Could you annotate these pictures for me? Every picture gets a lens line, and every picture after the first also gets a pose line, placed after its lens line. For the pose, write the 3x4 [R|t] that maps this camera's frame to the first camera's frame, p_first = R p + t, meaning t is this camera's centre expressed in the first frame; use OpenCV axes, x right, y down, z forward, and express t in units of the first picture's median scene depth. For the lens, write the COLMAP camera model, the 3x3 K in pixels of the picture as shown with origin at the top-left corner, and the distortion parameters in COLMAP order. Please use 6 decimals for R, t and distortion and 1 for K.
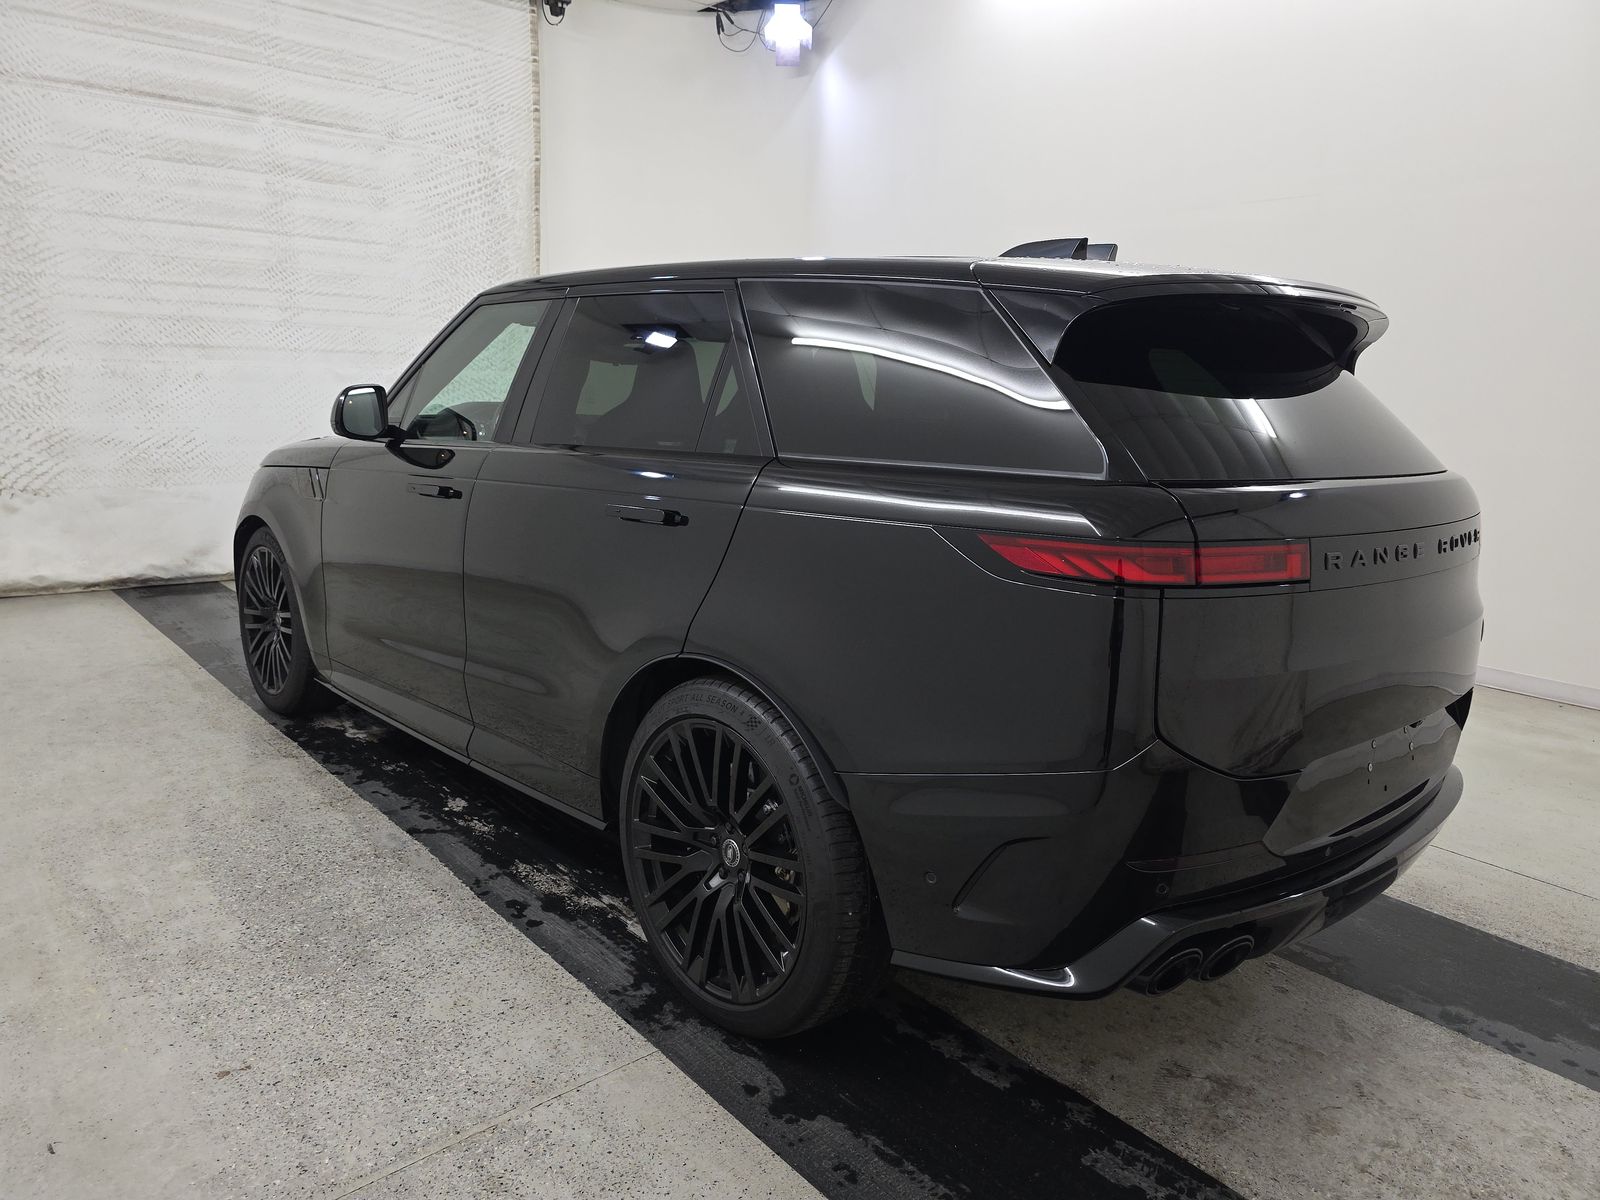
lens RADIAL K [[1071.9, 0, 773.9], [0, 1071.9, 608.3], [0, 0, 1]] dist [0.062908, -0.042673]
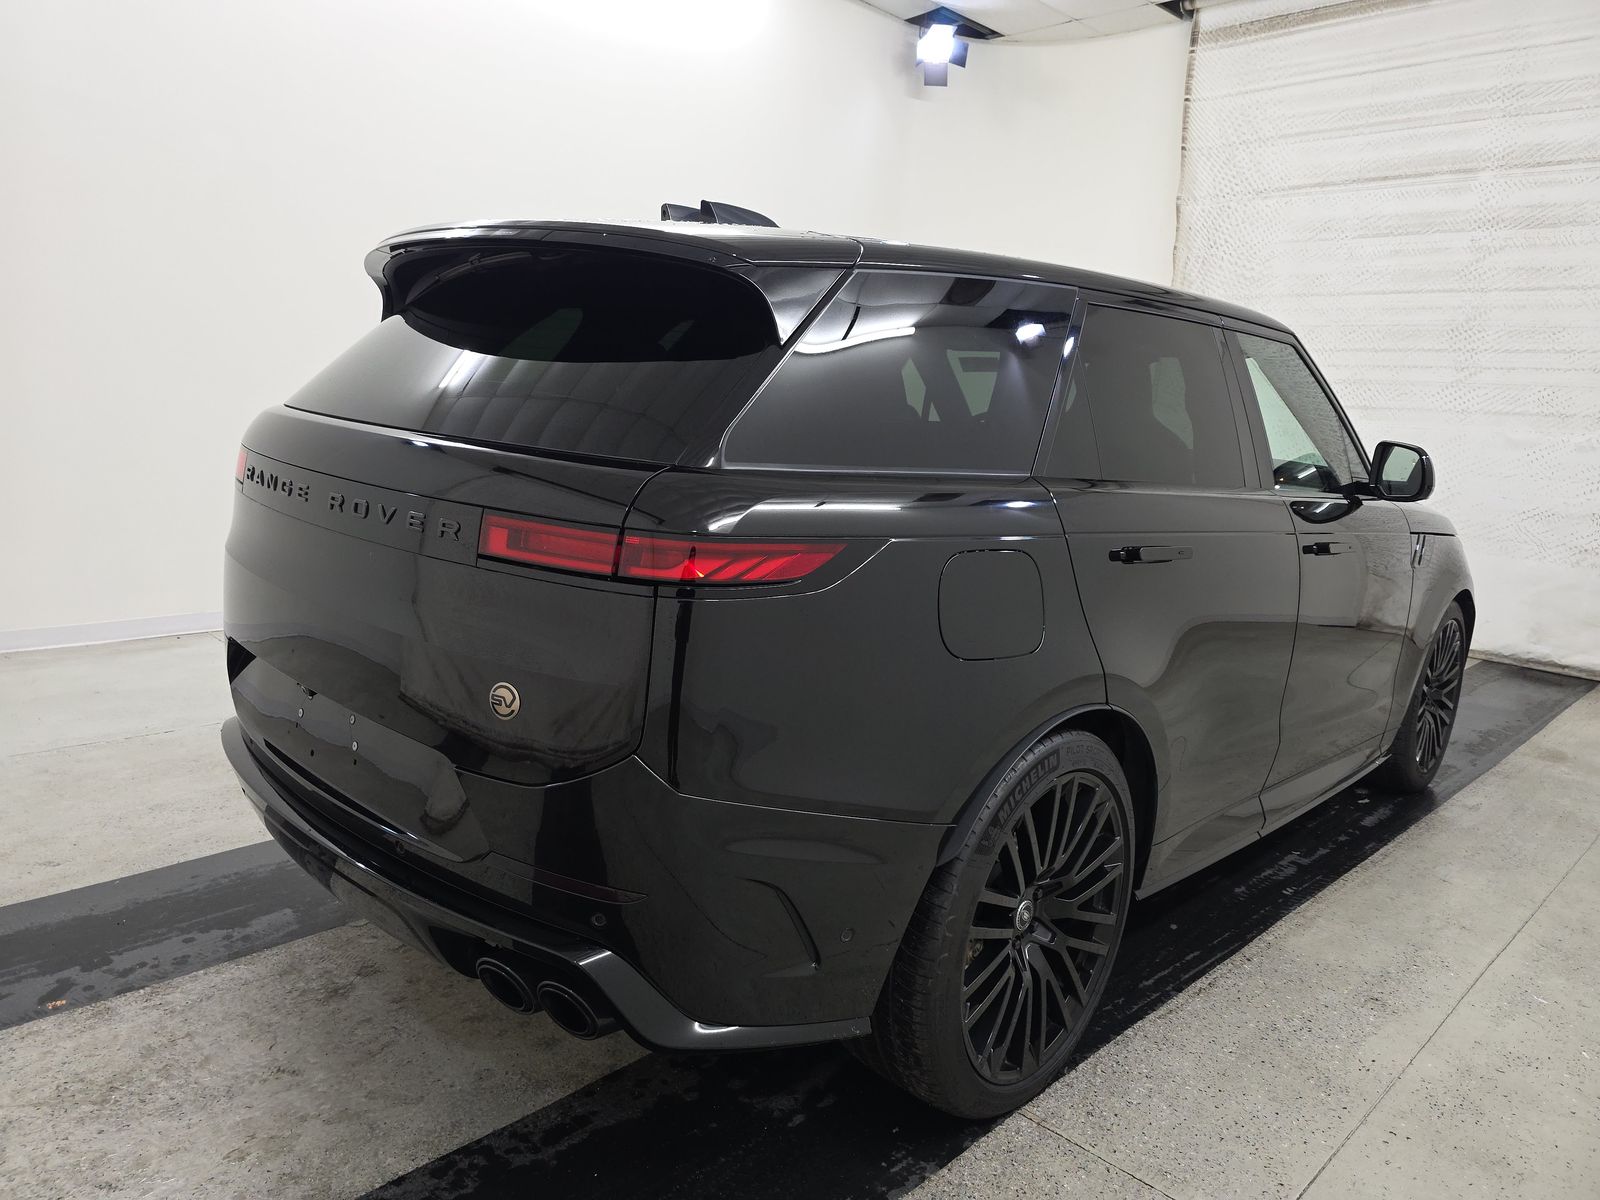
lens RADIAL K [[1062.2, 0, 805.0], [0, 1062.2, 596.8], [0, 0, 1]] dist [0.052071, -0.040753]
pose [[0.084306, 0.164765, -0.982723, 0.478960], [-0.269510, 0.953245, 0.136702, -0.065020], [0.959300, 0.253329, 0.124770, 0.409484]]
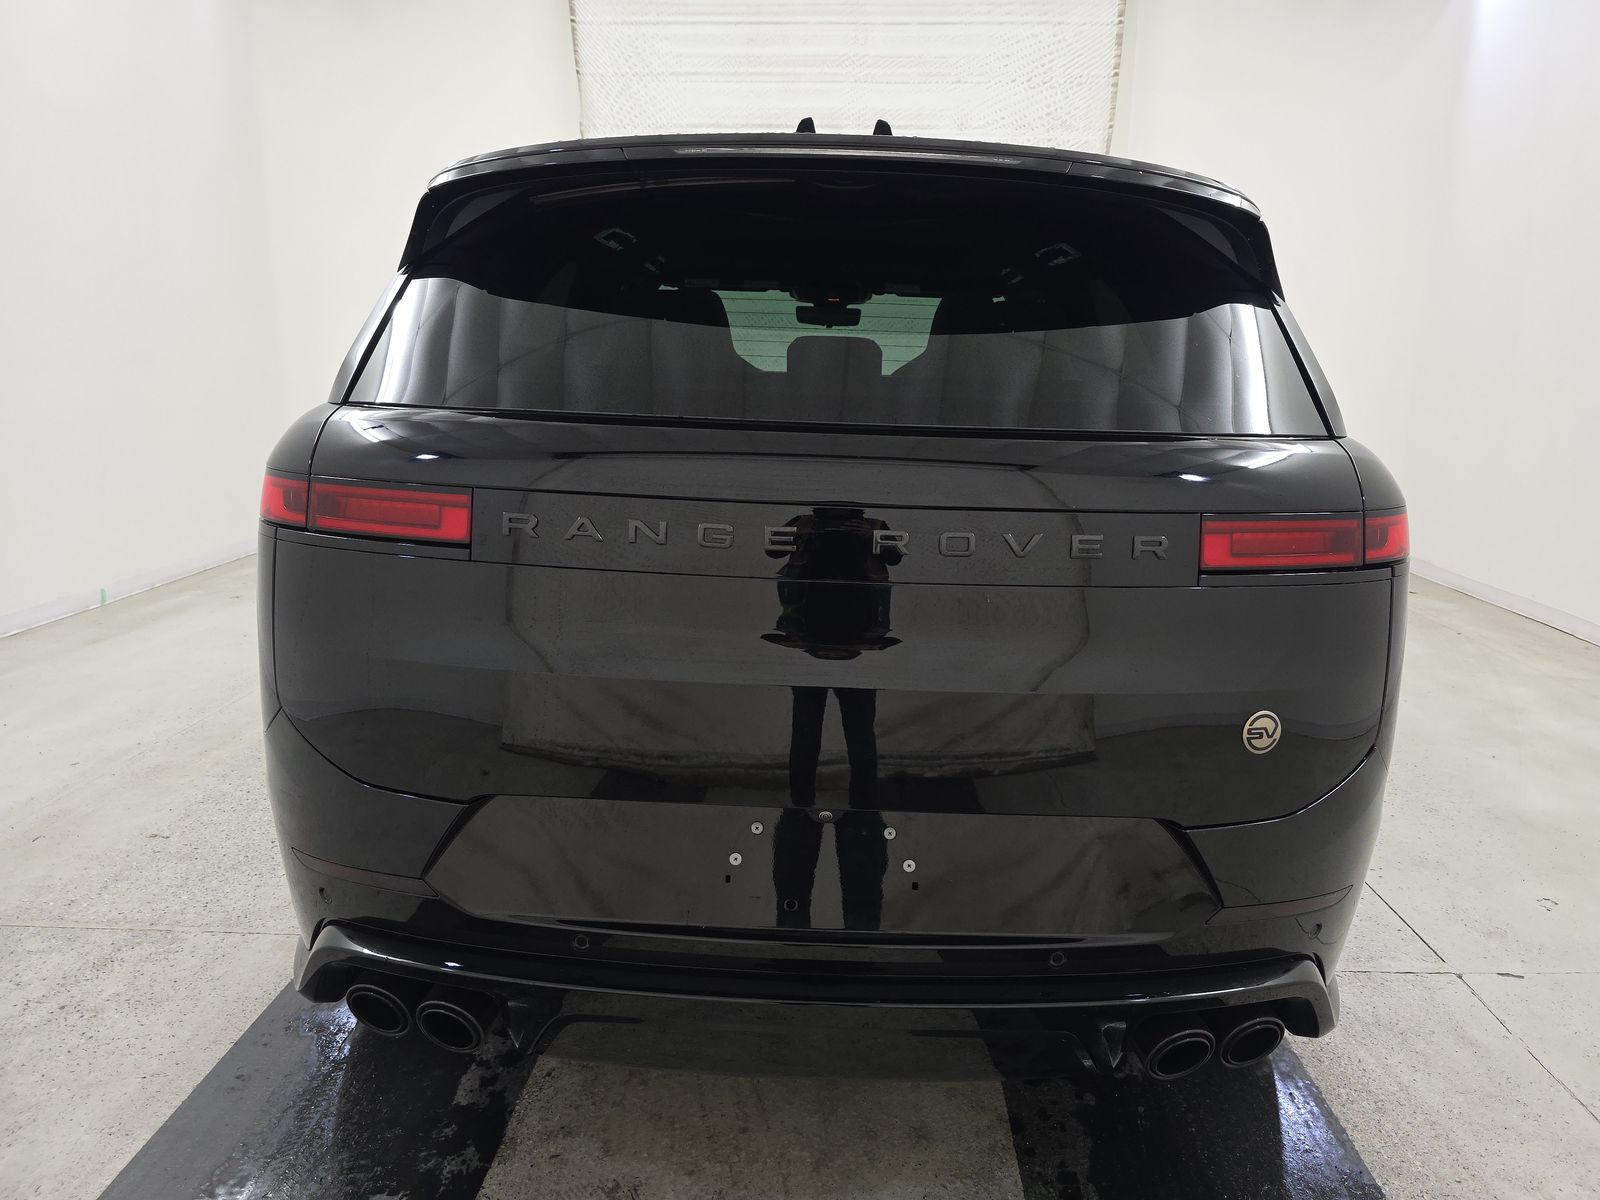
lens RADIAL K [[1062.2, 0, 805.0], [0, 1062.2, 596.8], [0, 0, 1]] dist [0.052071, -0.040753]
pose [[0.733411, 0.139009, -0.665420, 0.314991], [-0.143352, 0.988483, 0.048499, -0.016183], [0.664498, 0.059820, 0.744892, 0.170405]]
